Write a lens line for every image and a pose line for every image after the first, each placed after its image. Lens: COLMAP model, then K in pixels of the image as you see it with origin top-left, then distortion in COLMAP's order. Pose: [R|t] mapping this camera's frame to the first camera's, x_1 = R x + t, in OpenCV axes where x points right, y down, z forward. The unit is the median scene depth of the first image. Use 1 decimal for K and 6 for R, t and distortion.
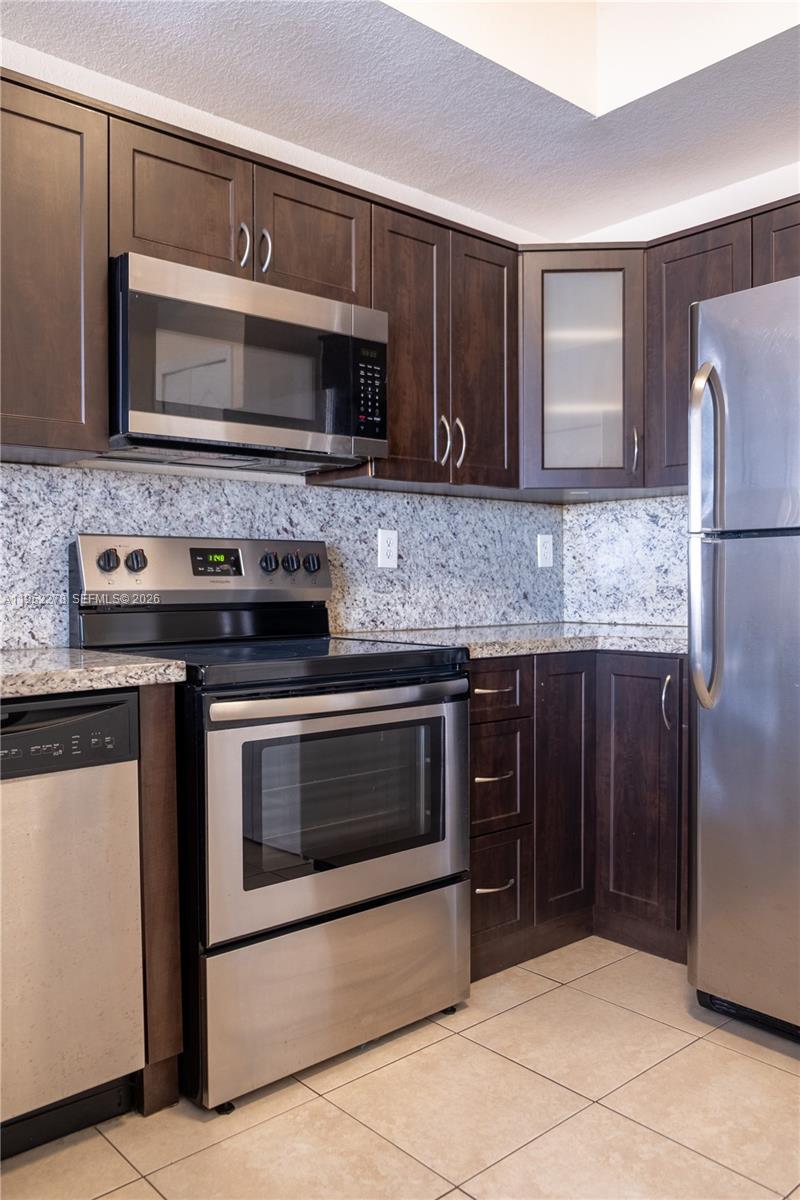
lens RADIAL K [[949.8, 0, 396.8], [0, 949.8, 592.7], [0, 0, 1]] dist [0.008623, -0.005771]
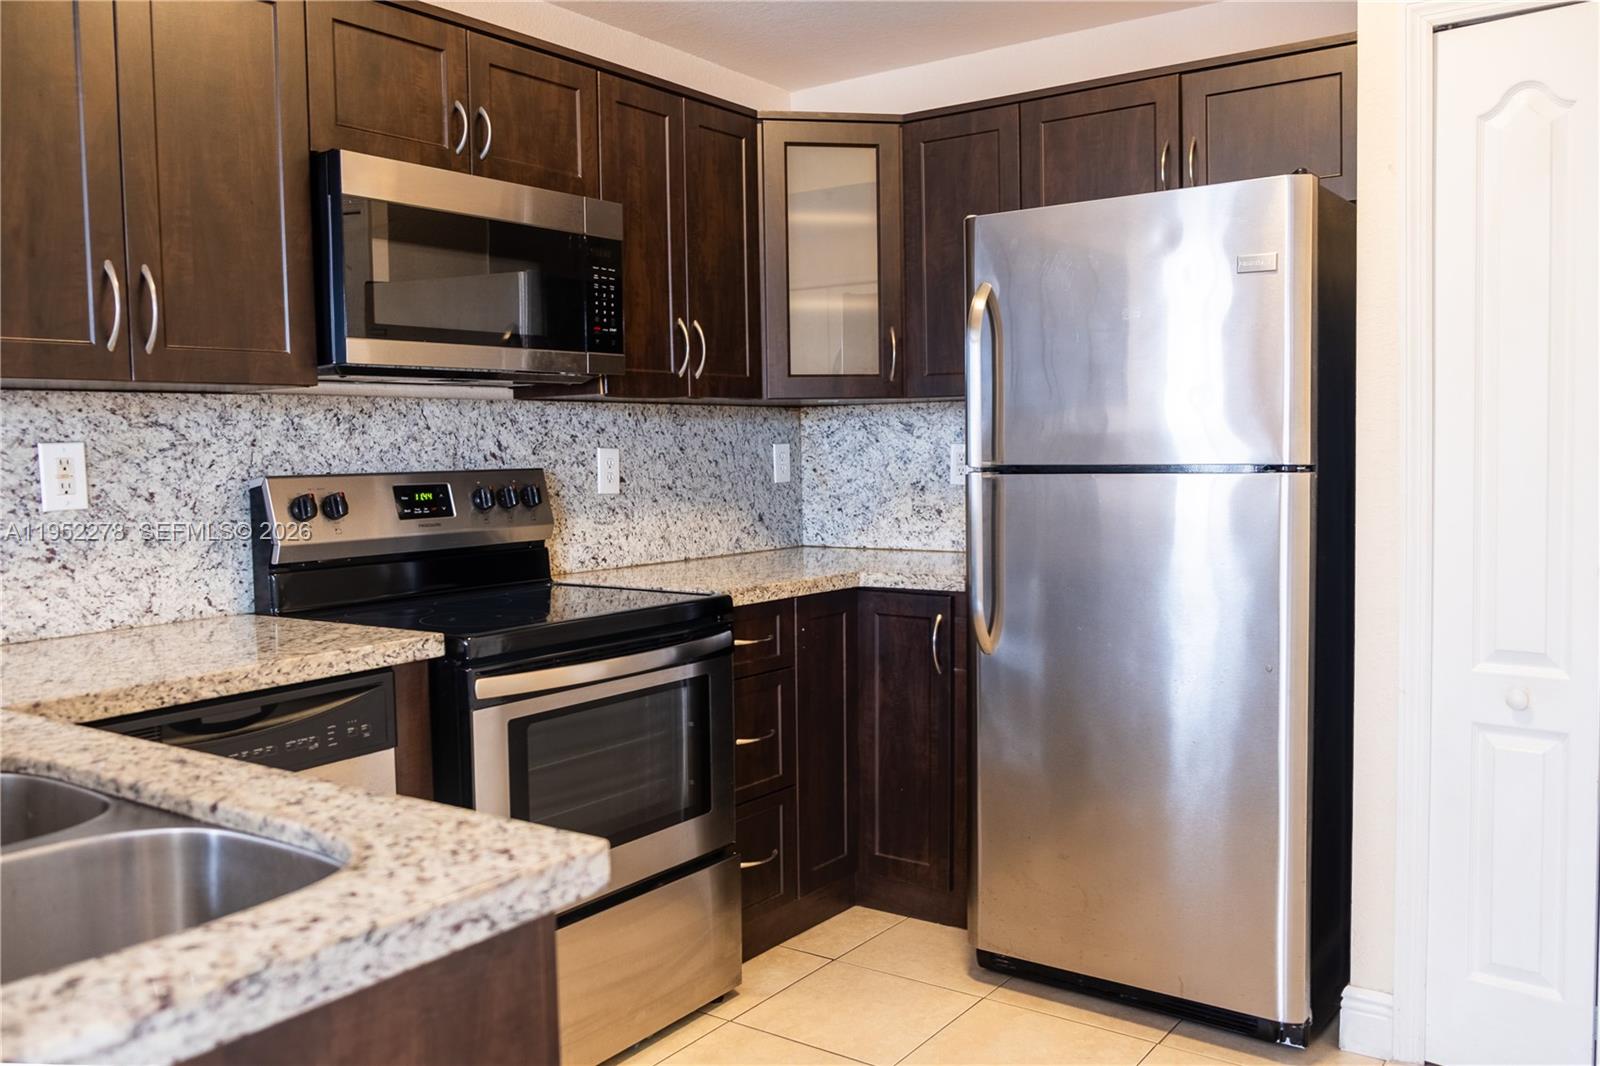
lens RADIAL K [[1266.4, 0, 805.2], [0, 1266.4, 533.5], [0, 0, 1]] dist [0.008623, -0.005771]
pose [[0.976493, -0.024830, 0.214114, -0.099194], [0.015631, 0.998885, 0.044554, -0.047594], [-0.214981, -0.040160, 0.975792, -0.154615]]
